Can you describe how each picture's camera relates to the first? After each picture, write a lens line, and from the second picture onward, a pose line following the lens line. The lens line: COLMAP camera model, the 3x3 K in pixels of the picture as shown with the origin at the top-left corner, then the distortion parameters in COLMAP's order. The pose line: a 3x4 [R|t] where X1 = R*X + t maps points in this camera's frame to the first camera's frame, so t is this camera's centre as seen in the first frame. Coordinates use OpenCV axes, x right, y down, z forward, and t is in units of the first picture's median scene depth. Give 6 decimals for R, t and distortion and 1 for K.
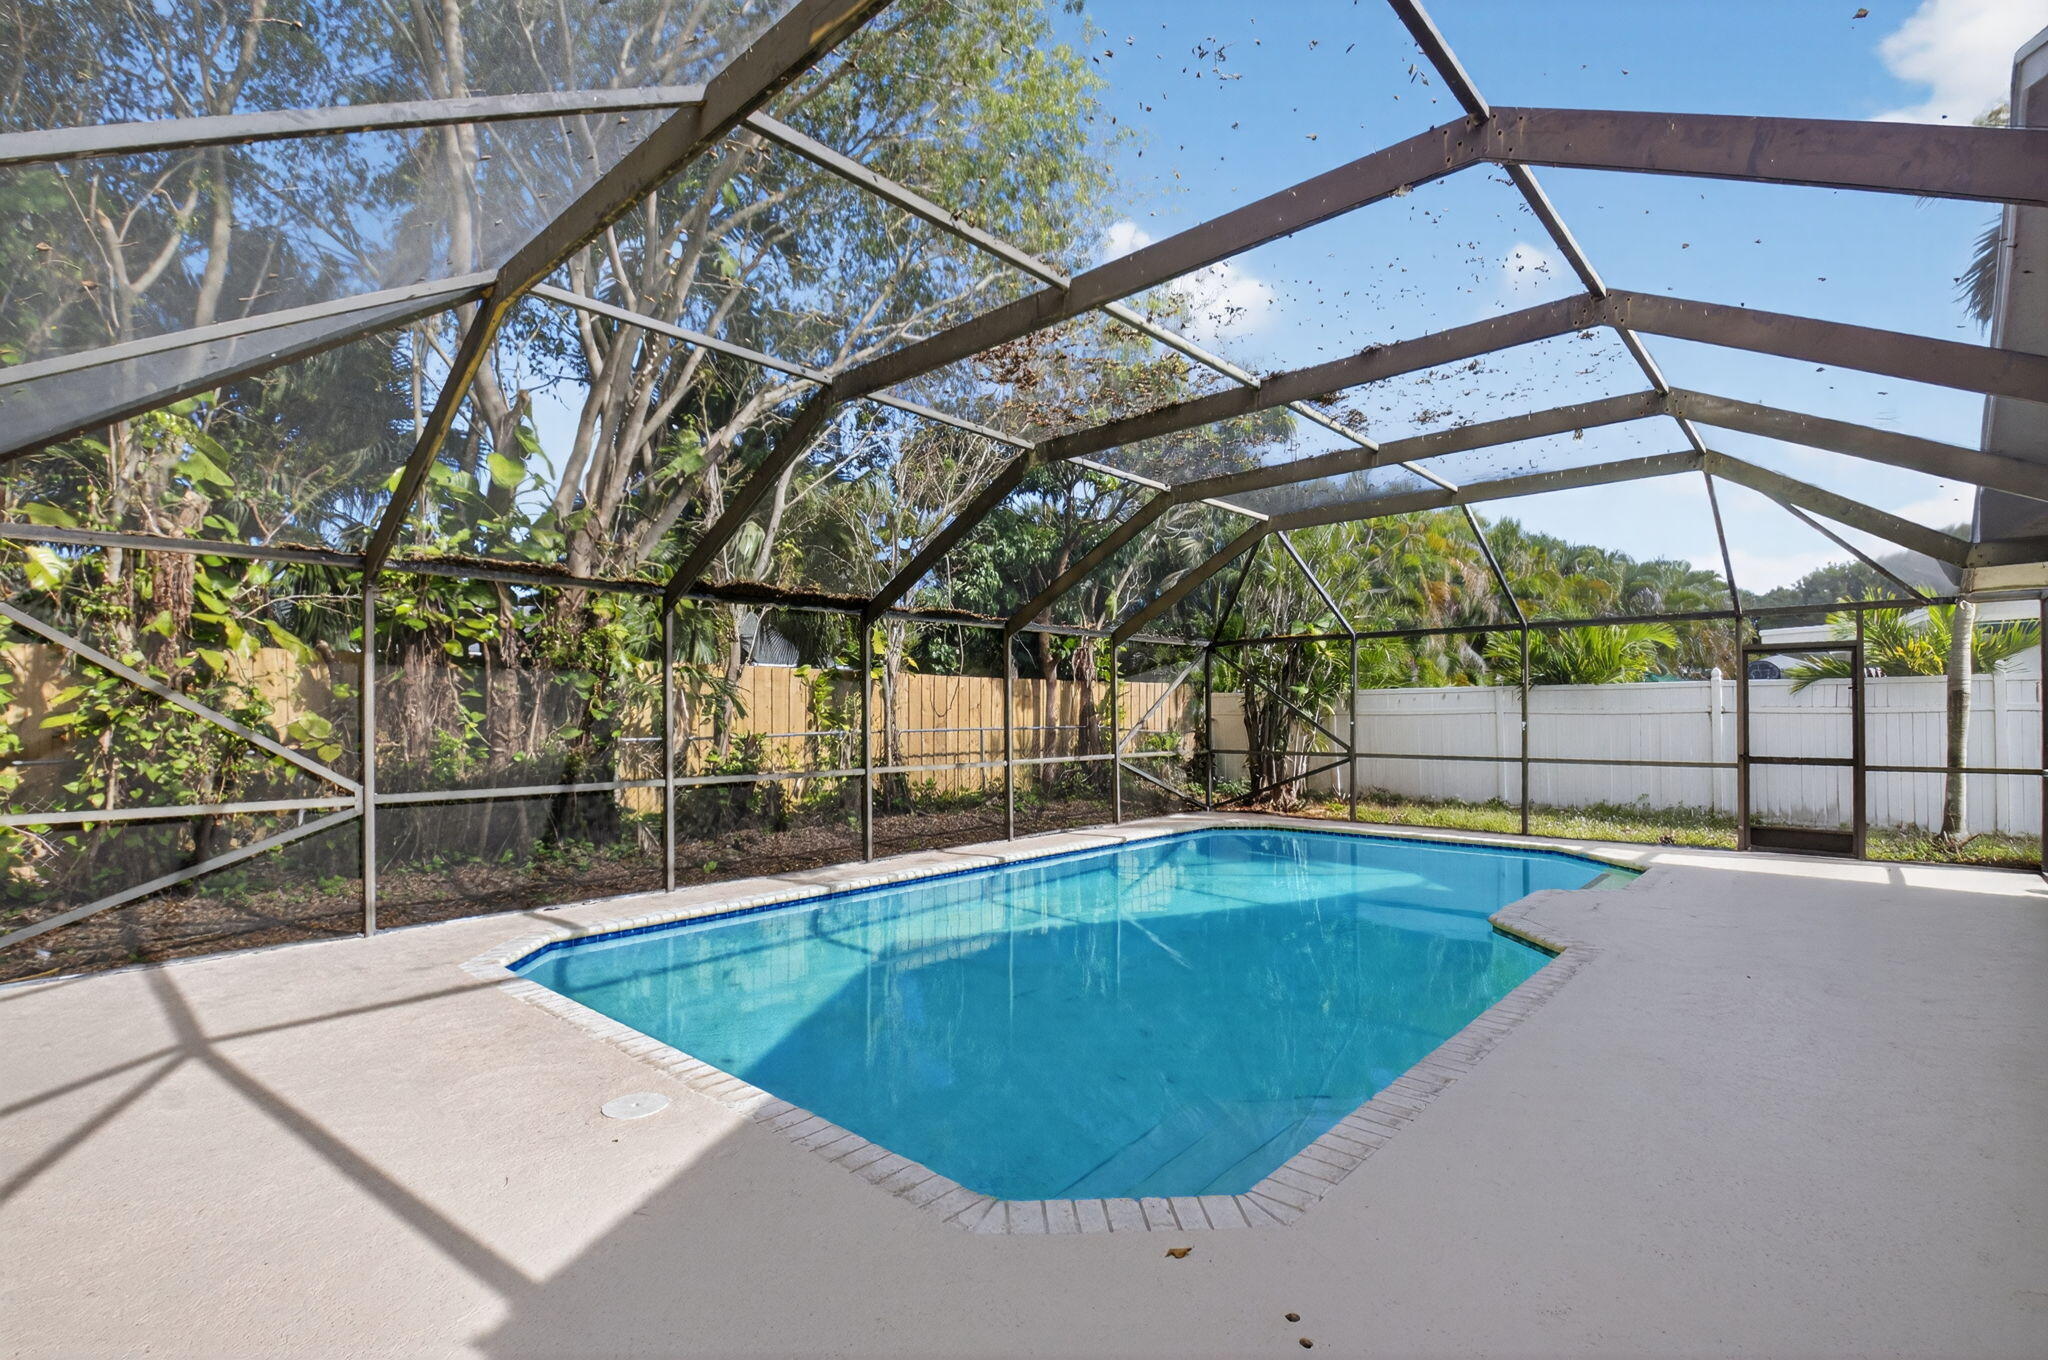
lens RADIAL K [[949.7, 0, 1026.1], [0, 949.7, 650.6], [0, 0, 1]] dist [0.002359, -0.020167]
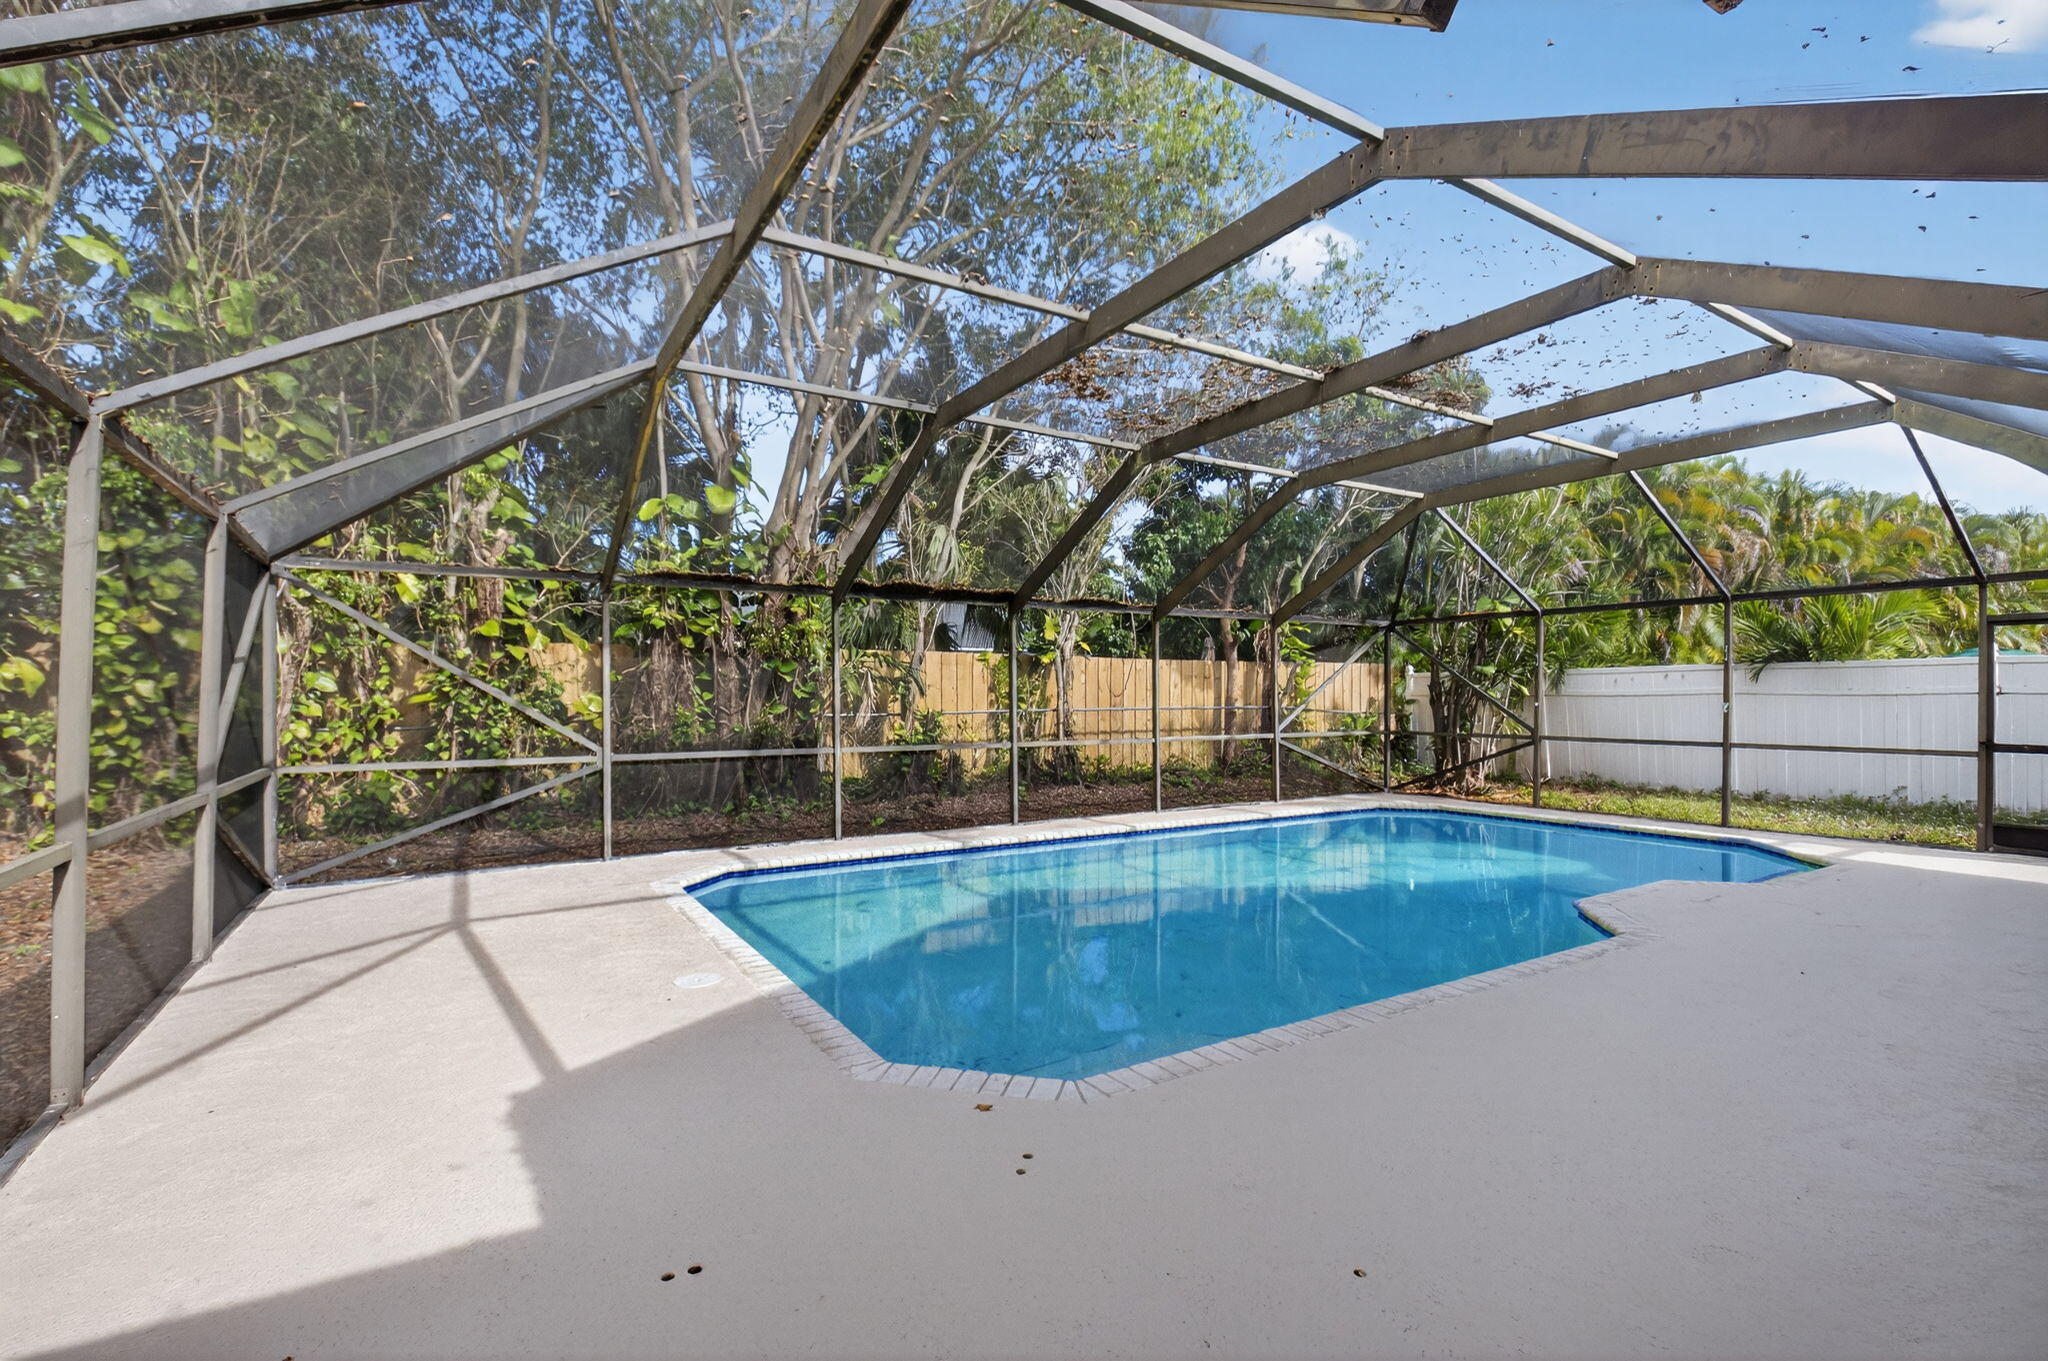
lens RADIAL K [[924.3, 0, 1019.7], [0, 924.3, 641.7], [0, 0, 1]] dist [0.003105, -0.017006]
pose [[0.959506, -0.014421, -0.281320, 0.152470], [0.017217, 0.999824, 0.007469, -0.003154], [0.281163, -0.012010, 0.959585, -0.051759]]
